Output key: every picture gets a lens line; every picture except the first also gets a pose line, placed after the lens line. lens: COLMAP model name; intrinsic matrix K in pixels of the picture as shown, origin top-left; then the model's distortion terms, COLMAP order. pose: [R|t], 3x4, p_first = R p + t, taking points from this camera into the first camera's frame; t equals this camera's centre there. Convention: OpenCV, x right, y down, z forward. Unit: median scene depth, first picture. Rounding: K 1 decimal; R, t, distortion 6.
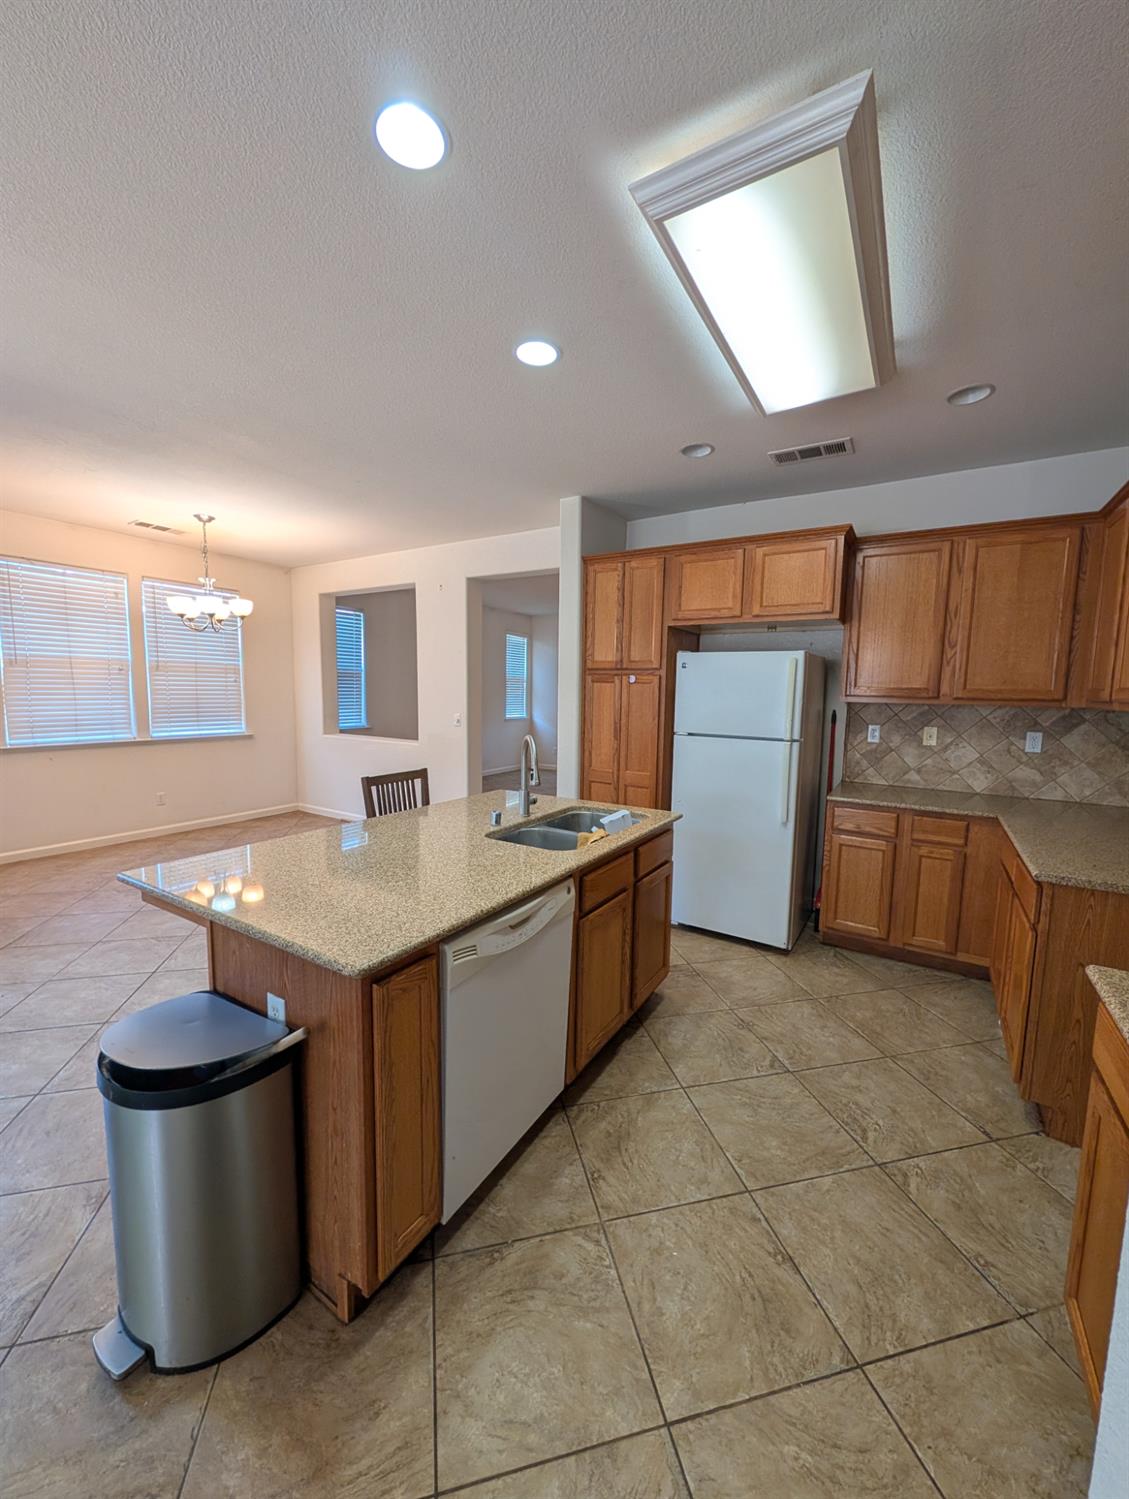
lens RADIAL K [[580.1, 0, 567.9], [0, 580.1, 752.0], [0, 0, 1]] dist [0.001874, 0.000544]
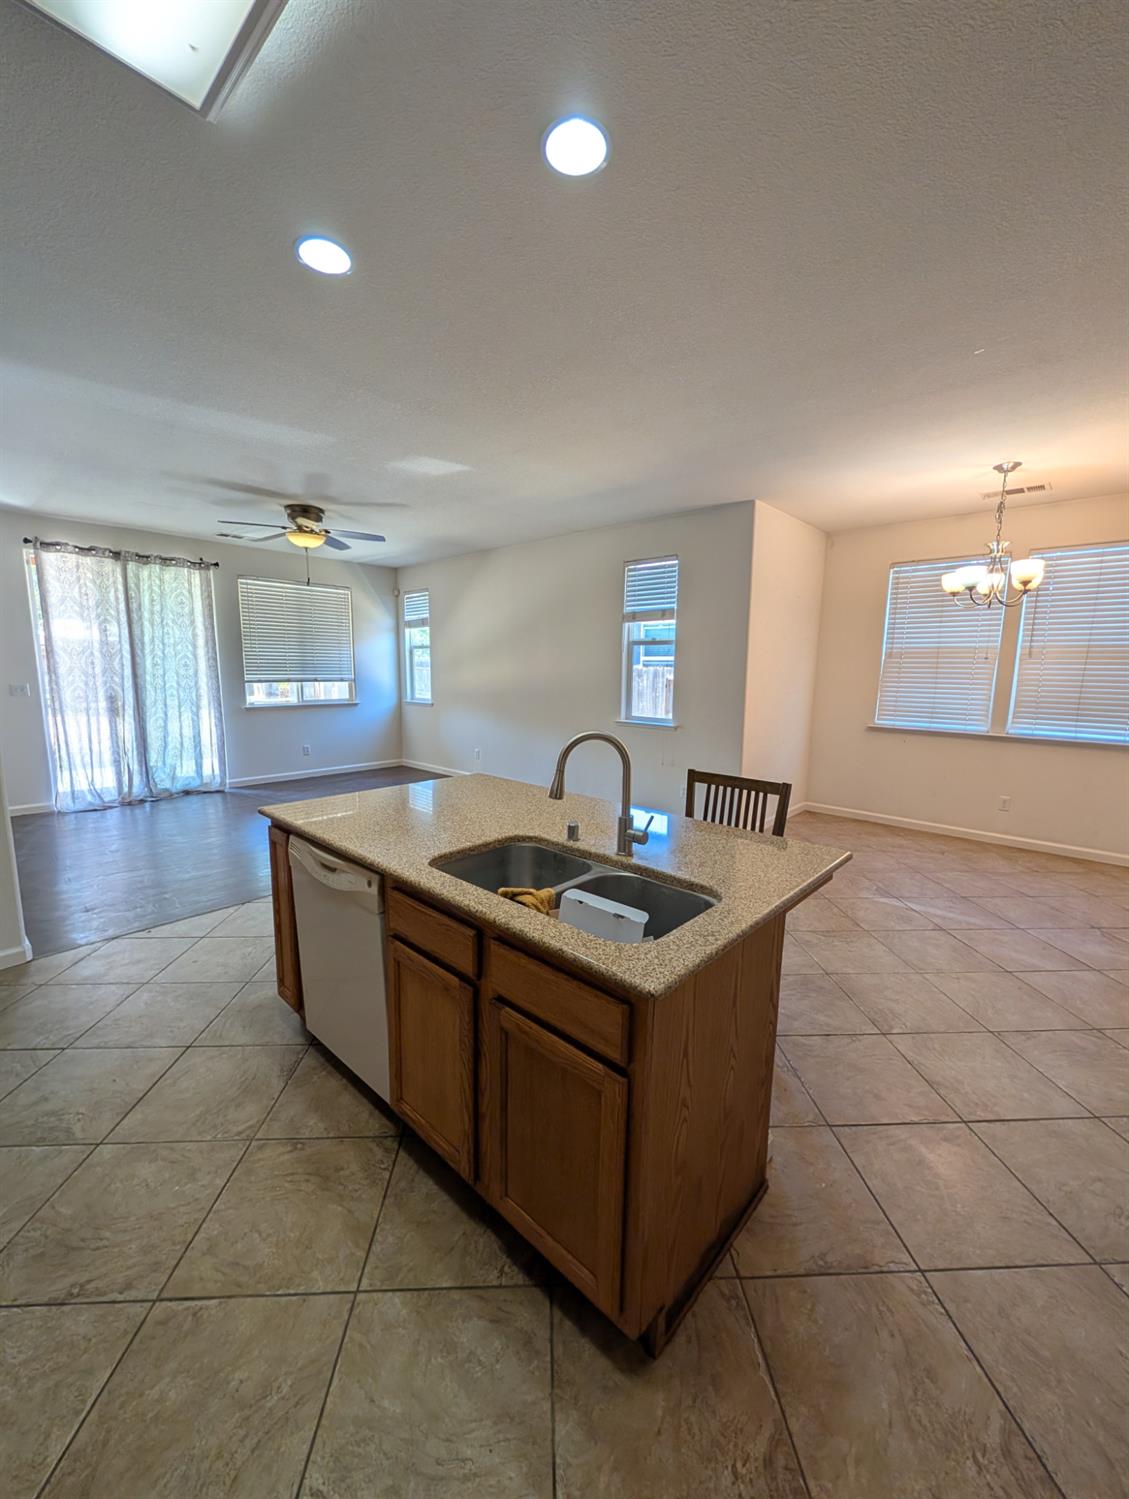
lens RADIAL K [[580.1, 0, 567.9], [0, 580.1, 752.0], [0, 0, 1]] dist [0.001874, 0.000544]
pose [[-0.193088, 0.122283, -0.973532, 0.484633], [-0.120998, 0.981663, 0.147303, -0.081054], [0.973692, 0.146237, -0.174752, 0.868923]]
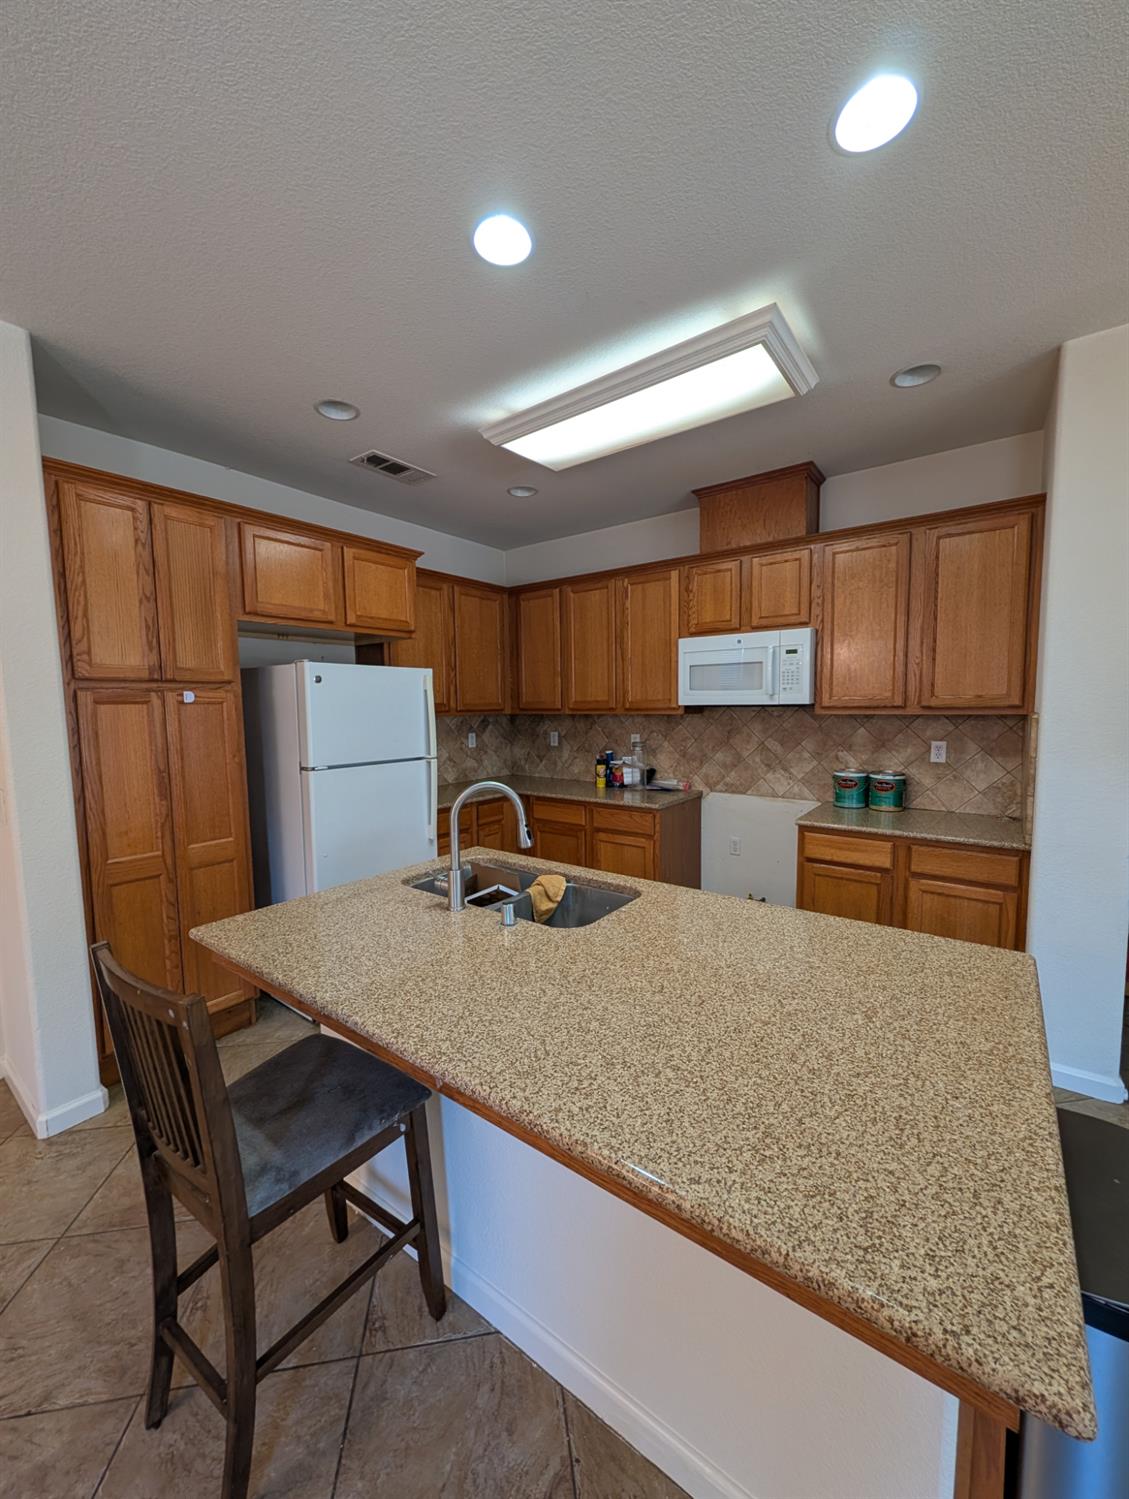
lens RADIAL K [[580.1, 0, 567.9], [0, 580.1, 752.0], [0, 0, 1]] dist [0.001874, 0.000544]
pose [[0.090633, -0.102209, 0.990626, -0.583987], [0.121469, 0.988427, 0.090868, -0.091184], [-0.988449, 0.112095, 0.101999, 0.660546]]
